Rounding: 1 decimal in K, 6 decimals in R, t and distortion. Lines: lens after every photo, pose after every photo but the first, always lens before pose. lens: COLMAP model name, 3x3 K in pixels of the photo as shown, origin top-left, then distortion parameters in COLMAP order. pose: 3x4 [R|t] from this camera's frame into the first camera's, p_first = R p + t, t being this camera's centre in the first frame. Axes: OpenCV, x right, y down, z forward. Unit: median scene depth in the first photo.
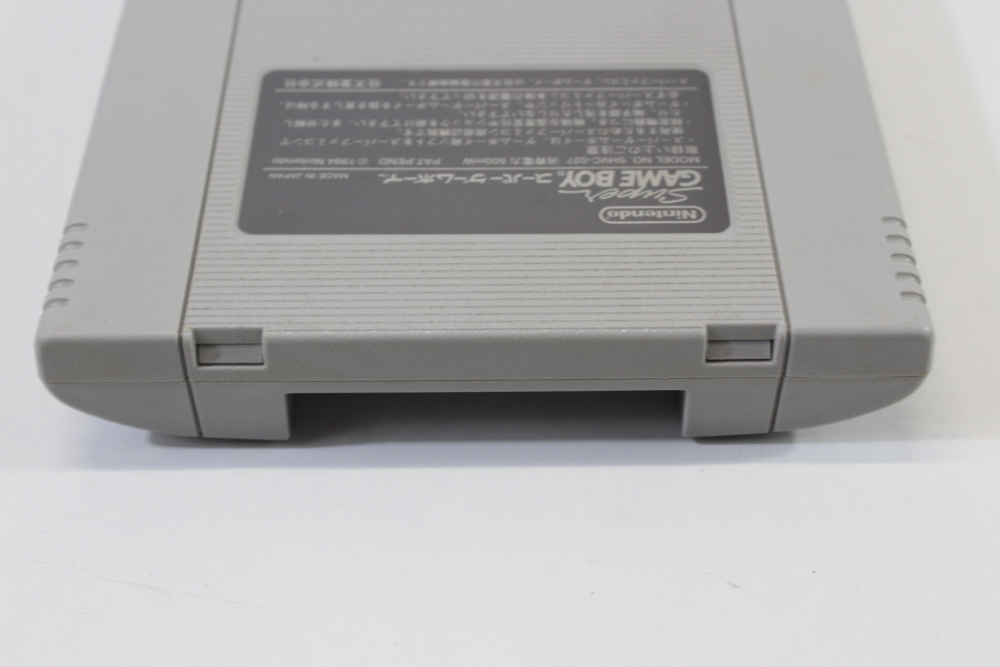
lens RADIAL K [[1647.0, 0, 500.0], [0, 1647.0, 333.5], [0, 0, 1]] dist [-0.021155, 0.012092]
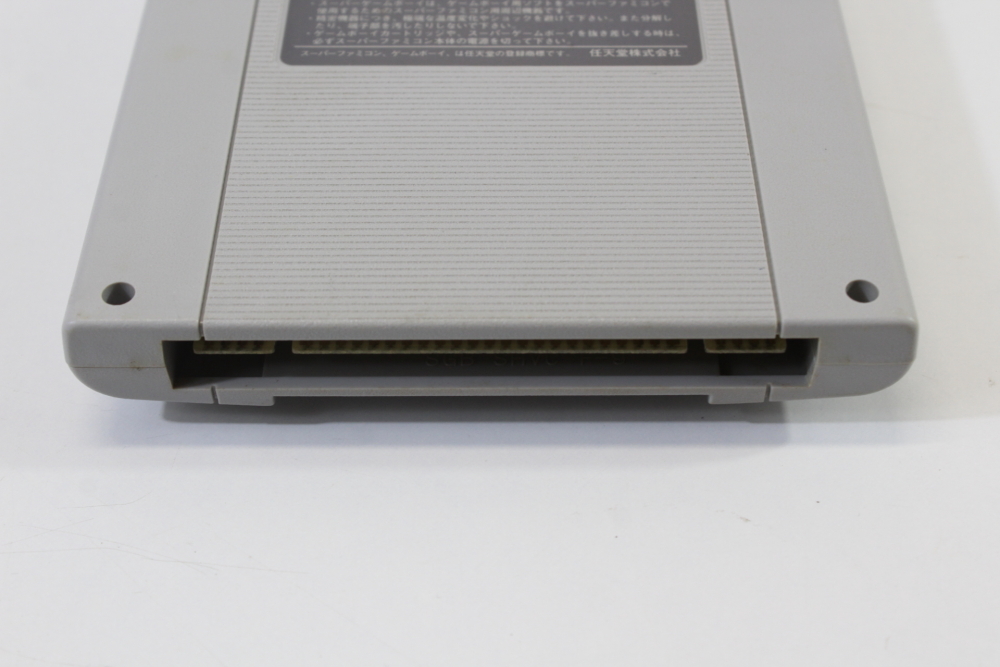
lens RADIAL K [[1647.0, 0, 500.0], [0, 1647.0, 333.5], [0, 0, 1]] dist [-0.021155, 0.012092]
pose [[-0.999956, 0.001525, 0.009302, -0.024969], [0.009238, -0.037744, 0.999245, -1.262163], [0.001874, 0.999286, 0.037728, 1.176630]]
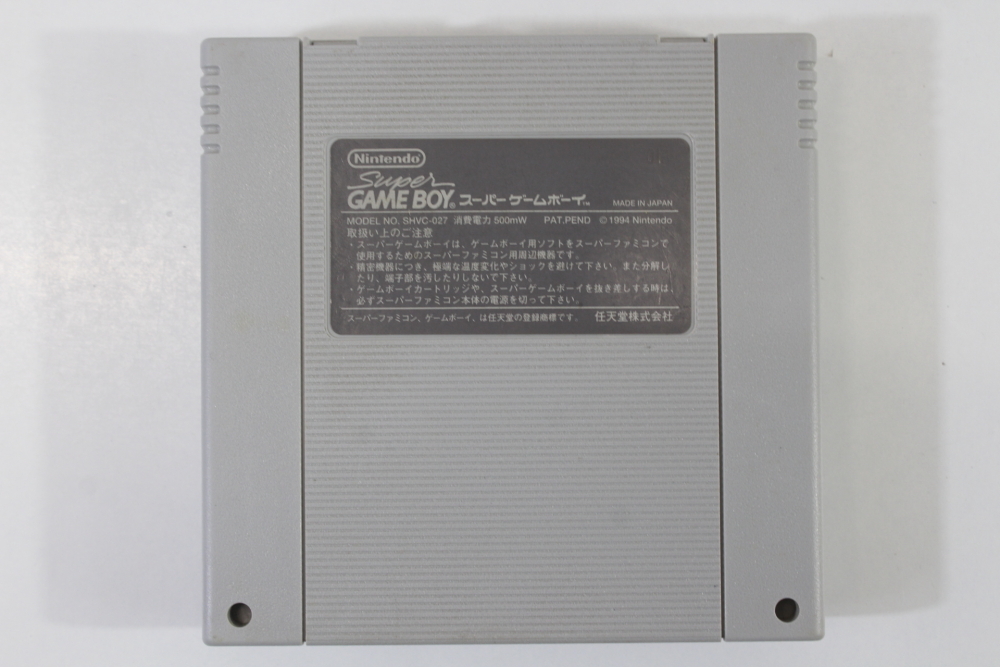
lens RADIAL K [[1647.0, 0, 500.0], [0, 1647.0, 333.5], [0, 0, 1]] dist [-0.021155, 0.012092]
pose [[-0.999994, 0.003088, -0.001702, 0.001379], [-0.003370, -0.695538, 0.718481, -1.088285], [0.001035, 0.718482, 0.695544, 0.147251]]
